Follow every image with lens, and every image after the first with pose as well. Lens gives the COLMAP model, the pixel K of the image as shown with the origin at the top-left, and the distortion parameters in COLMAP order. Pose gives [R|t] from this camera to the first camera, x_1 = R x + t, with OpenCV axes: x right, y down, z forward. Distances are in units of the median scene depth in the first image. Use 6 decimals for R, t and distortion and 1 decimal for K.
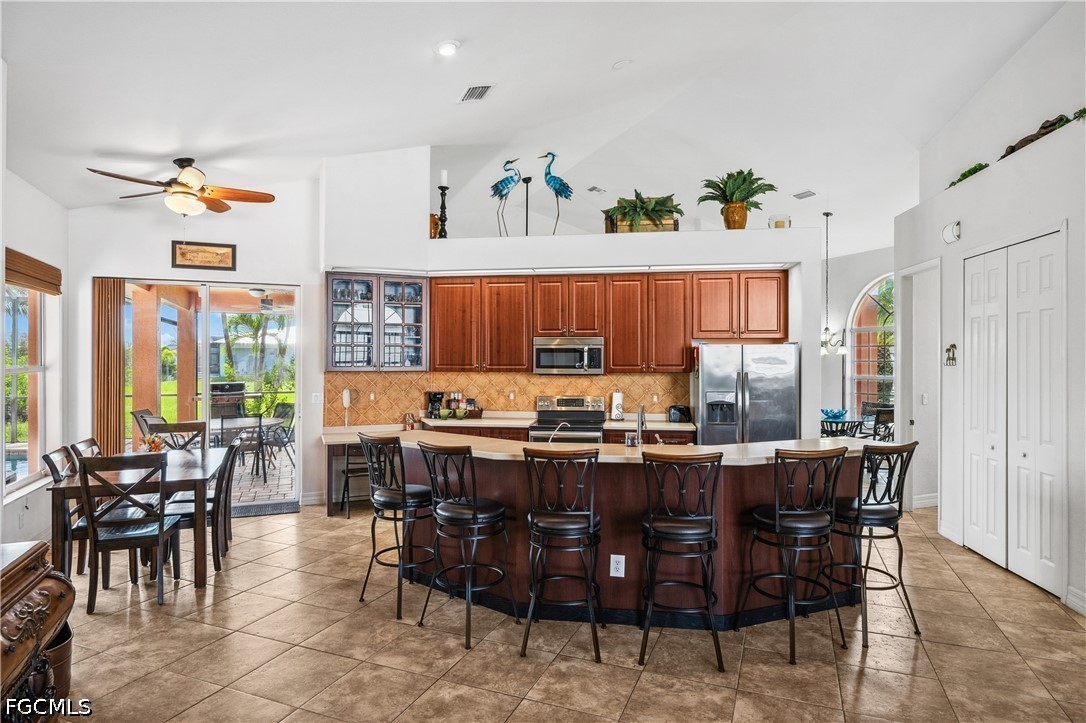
lens RADIAL K [[601.2, 0, 542.5], [0, 601.2, 356.9], [0, 0, 1]] dist [0.002103, -0.000342]
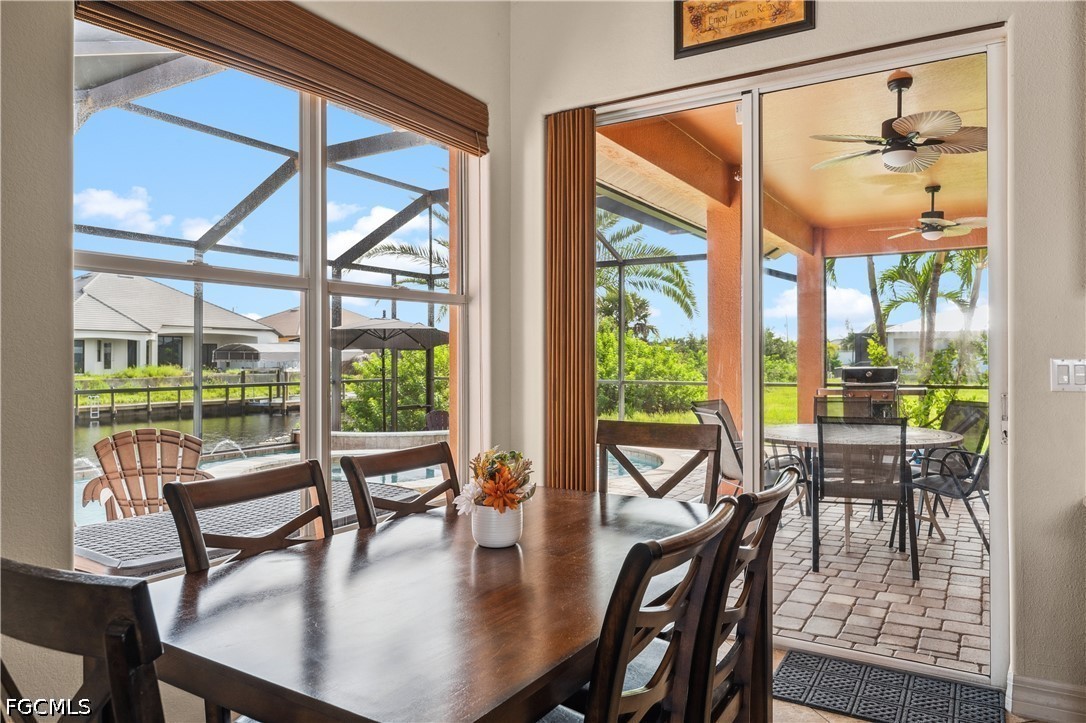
lens RADIAL K [[727.0, 0, 540.9], [0, 727.0, 353.9], [0, 0, 1]] dist [-0.000385, 0.000451]
pose [[0.586737, -0.003366, -0.809770, -0.242892], [0.003281, 0.999993, -0.001779, 0.058466], [0.809771, -0.001613, 0.586744, 0.591090]]
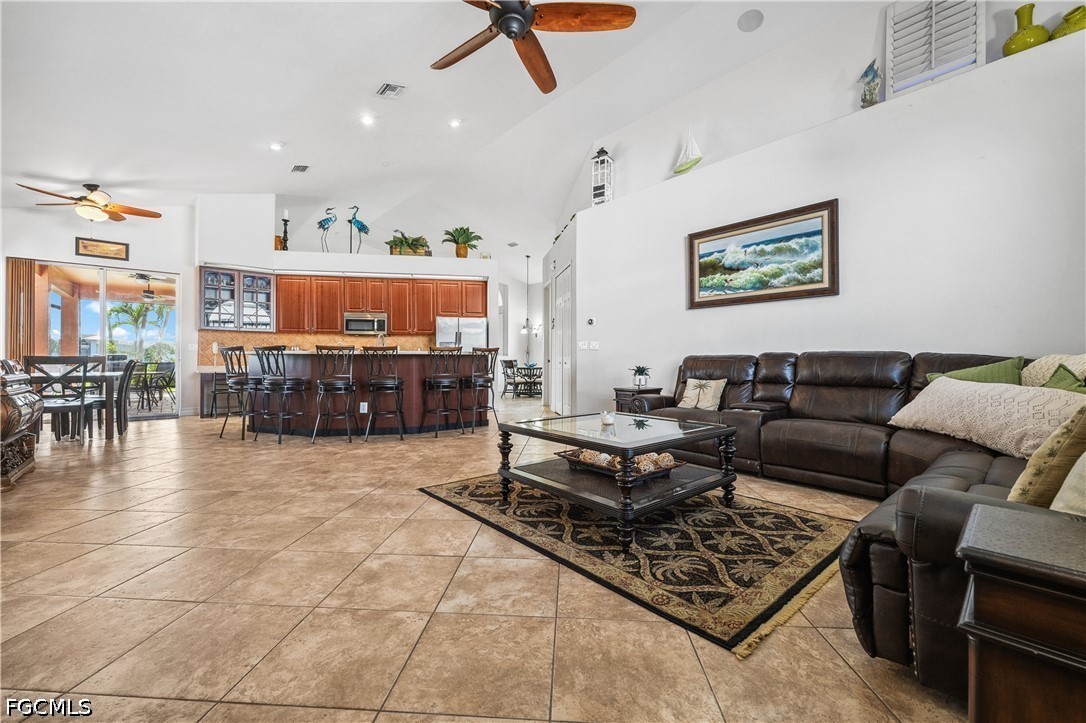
lens RADIAL K [[435.4, 0, 541.3], [0, 435.4, 359.1], [0, 0, 1]] dist [0.000853, 0.000727]
pose [[0.950966, 0.002703, 0.309285, 0.137767], [-0.002822, 0.999996, -0.000063, 0.099696], [-0.309284, -0.000813, 0.950969, -0.361201]]
